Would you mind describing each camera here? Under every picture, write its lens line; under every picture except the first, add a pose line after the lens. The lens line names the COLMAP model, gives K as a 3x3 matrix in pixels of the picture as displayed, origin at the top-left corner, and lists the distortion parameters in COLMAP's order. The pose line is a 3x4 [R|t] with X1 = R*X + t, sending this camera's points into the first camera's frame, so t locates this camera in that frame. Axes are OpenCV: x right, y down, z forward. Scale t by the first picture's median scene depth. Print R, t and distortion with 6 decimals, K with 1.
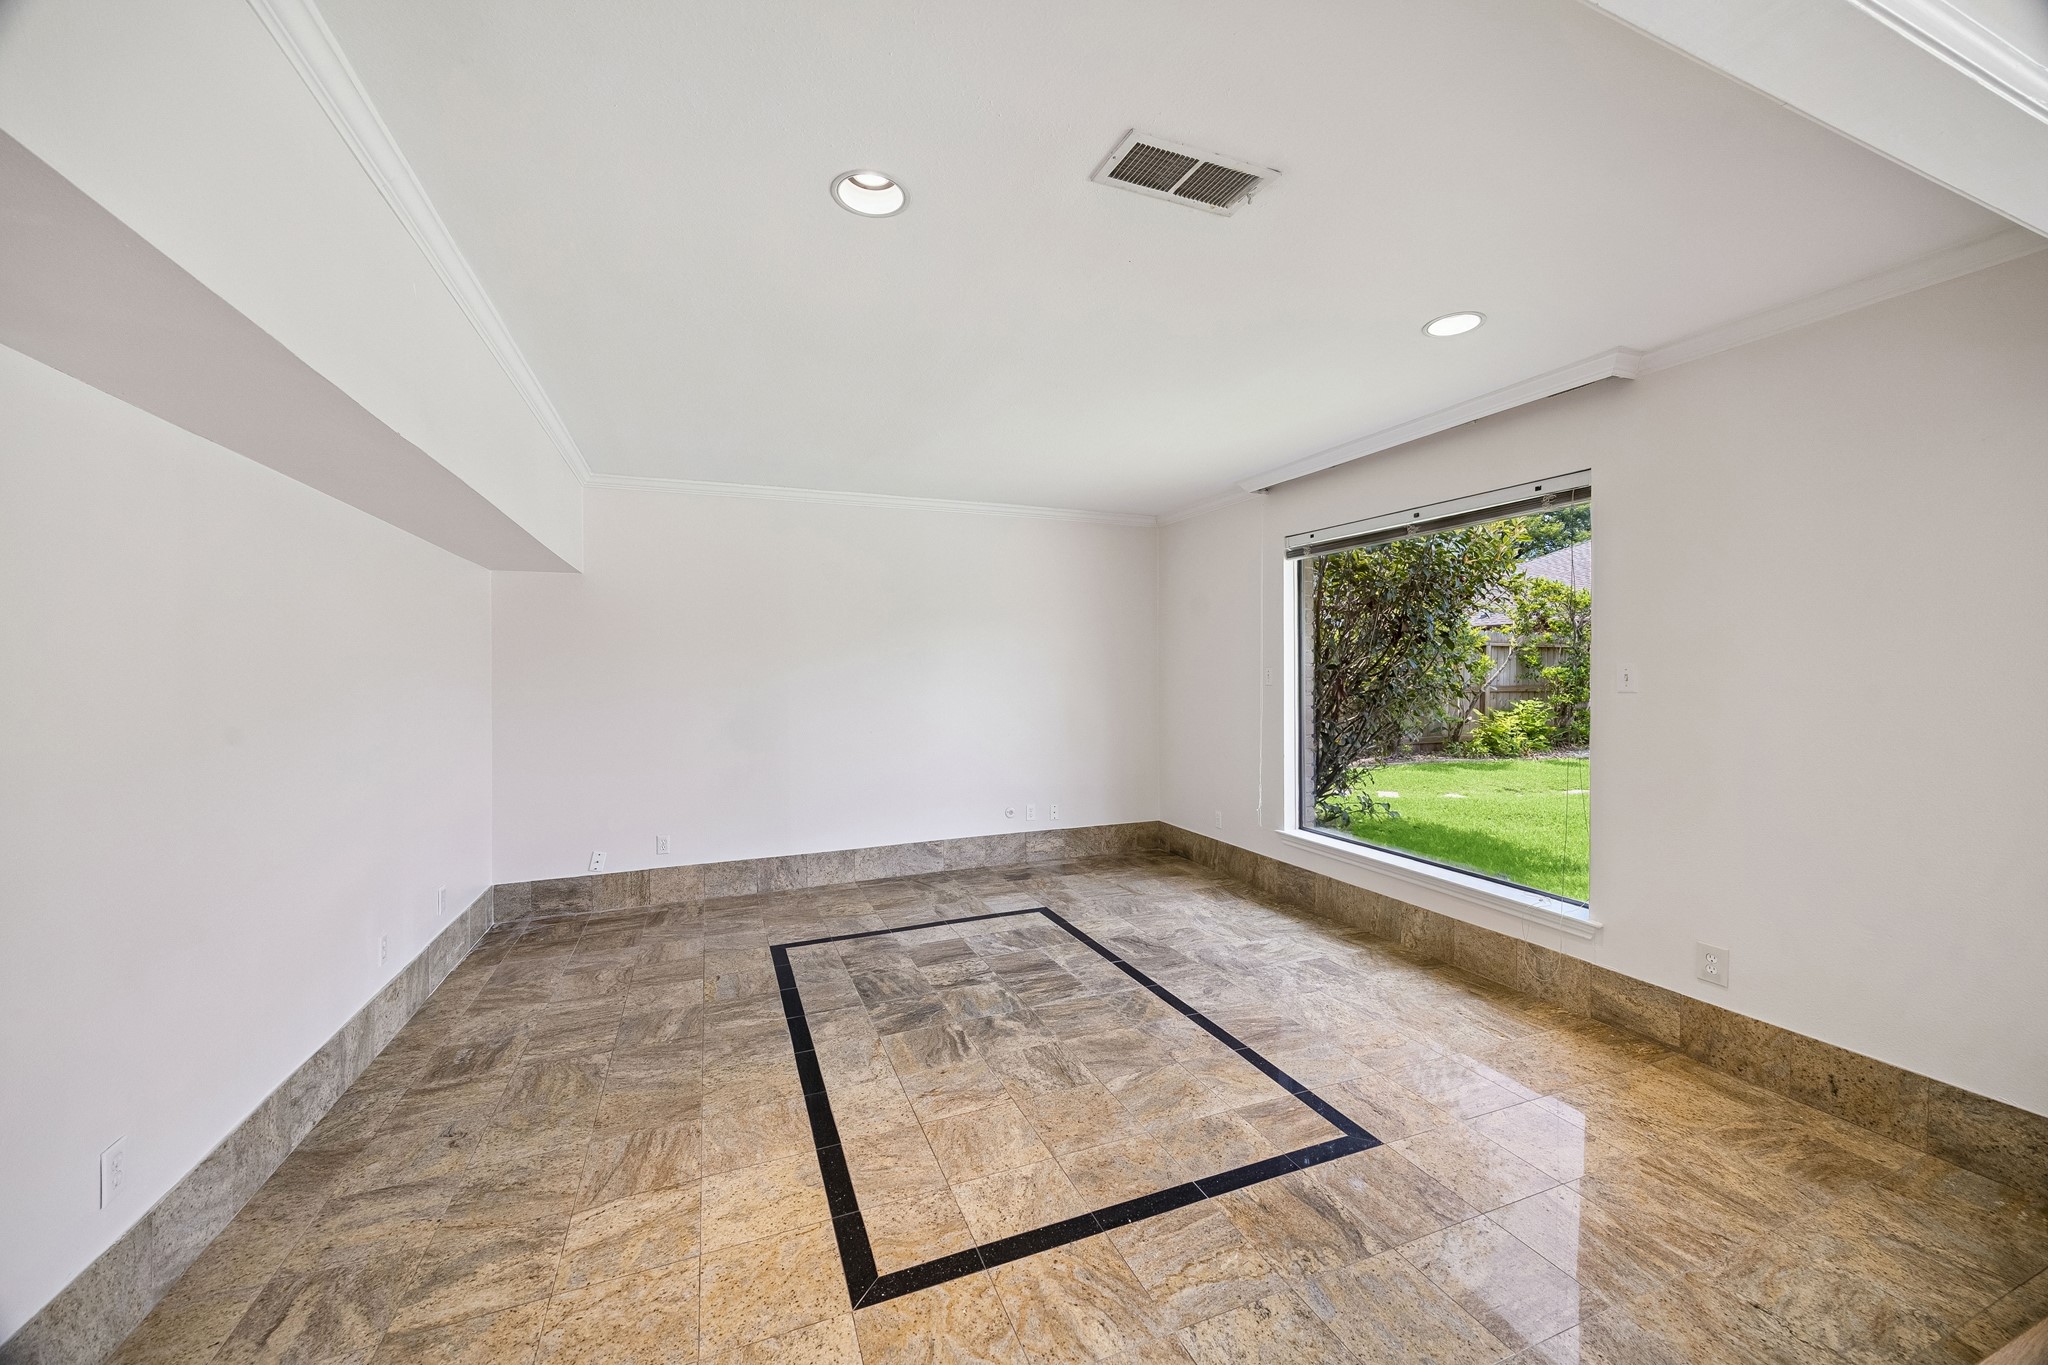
lens RADIAL K [[784.8, 0, 1023.9], [0, 784.8, 677.7], [0, 0, 1]] dist [0.000024, 0.000204]
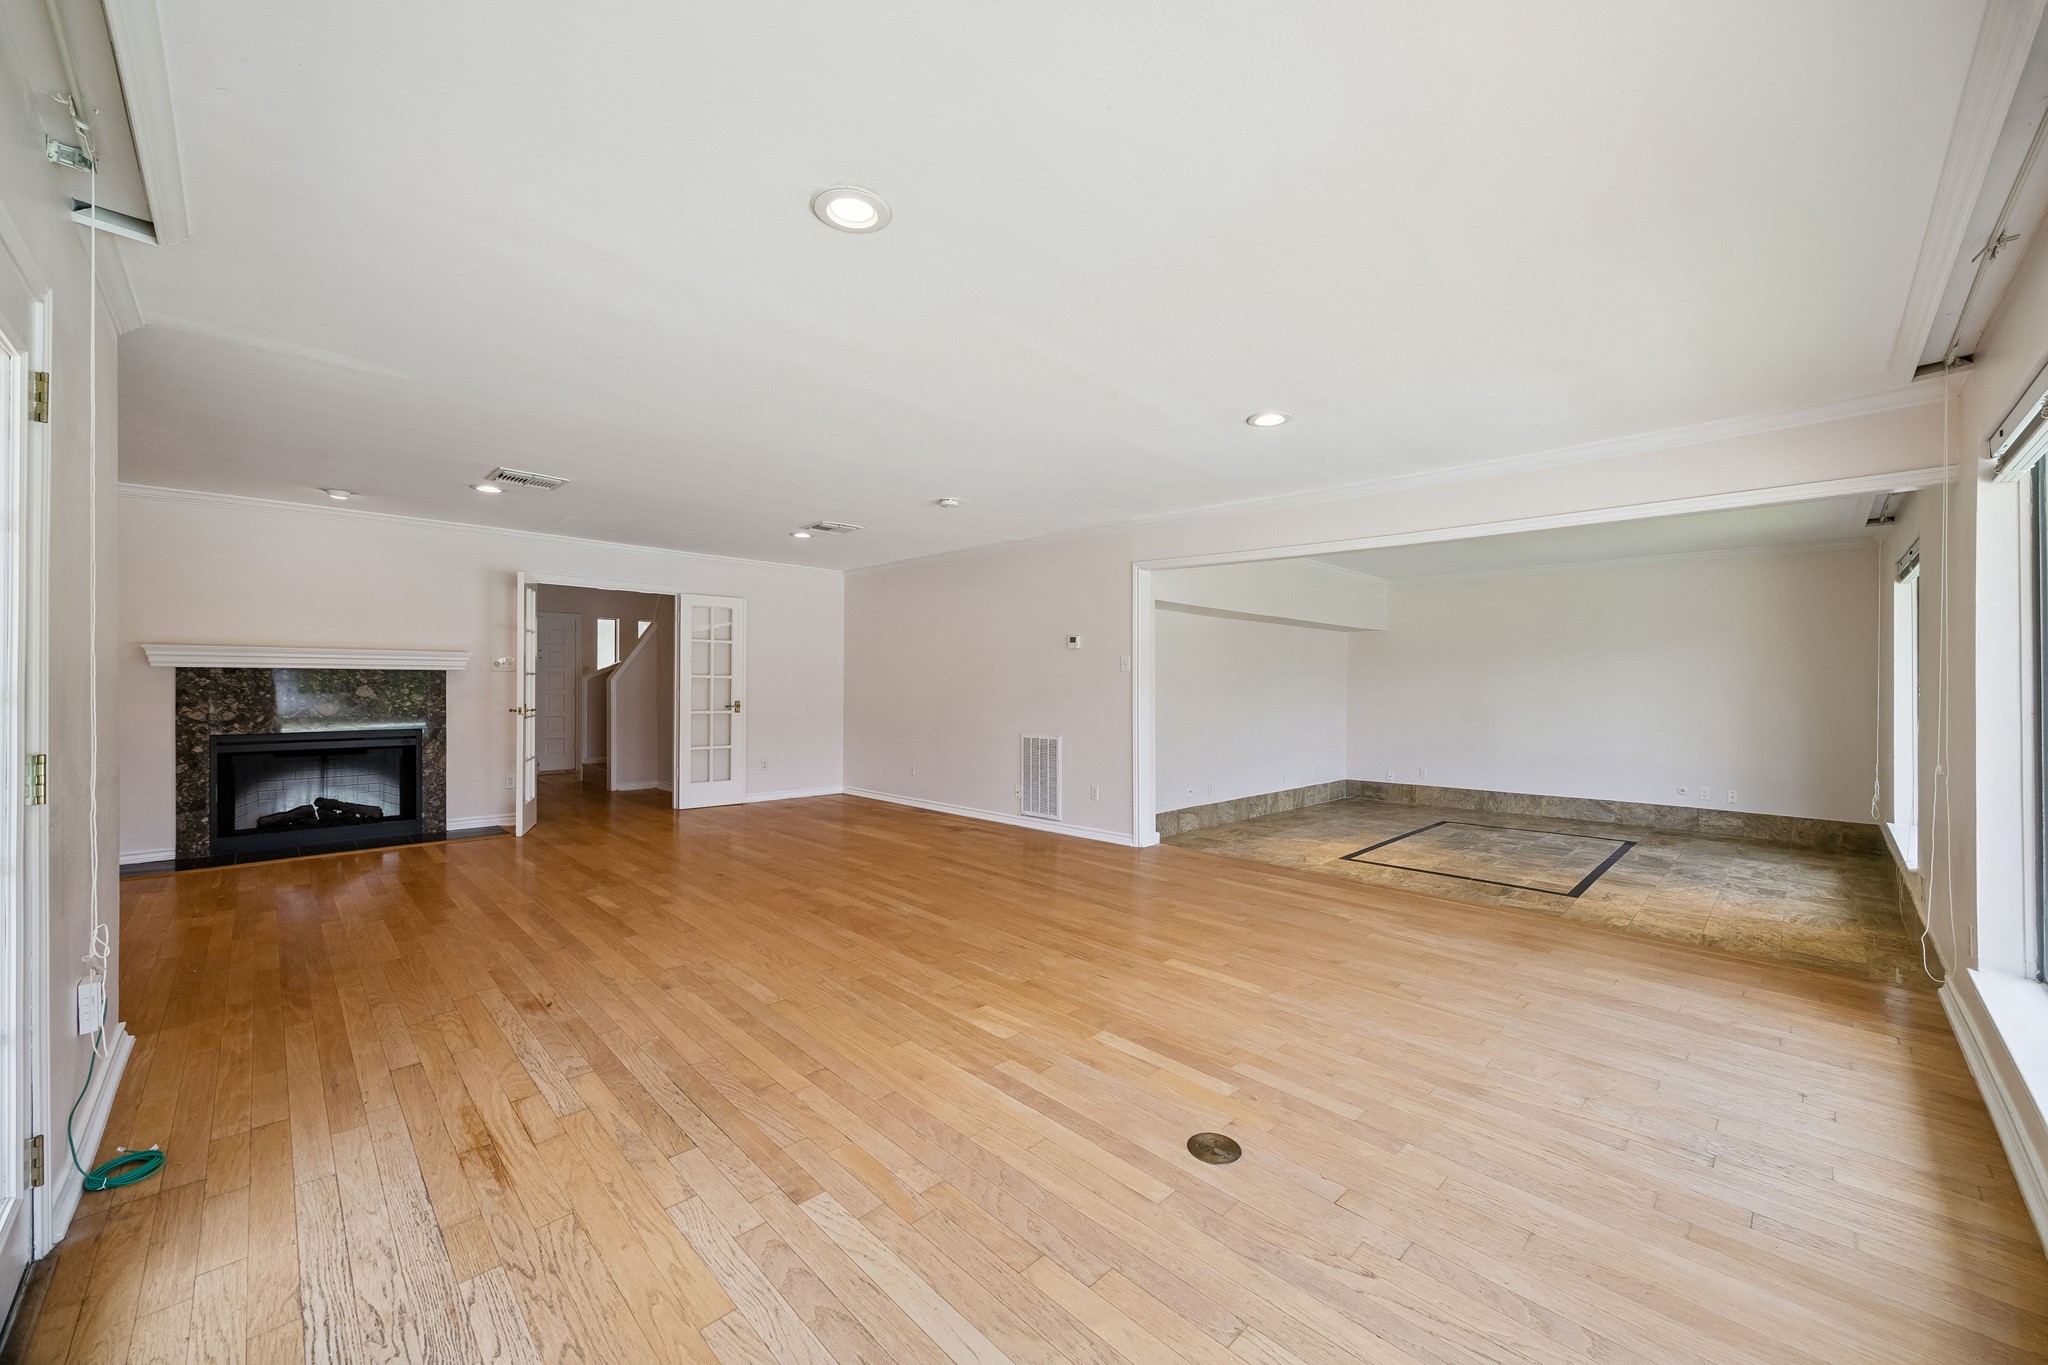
lens RADIAL K [[784.8, 0, 1031.9], [0, 784.8, 680.1], [0, 0, 1]] dist [0.000024, 0.000204]
pose [[0.386894, 0.005281, -0.922109, 0.815373], [-0.008459, 0.999962, 0.002178, -0.004917], [0.922085, 0.006957, 0.386924, -0.526703]]
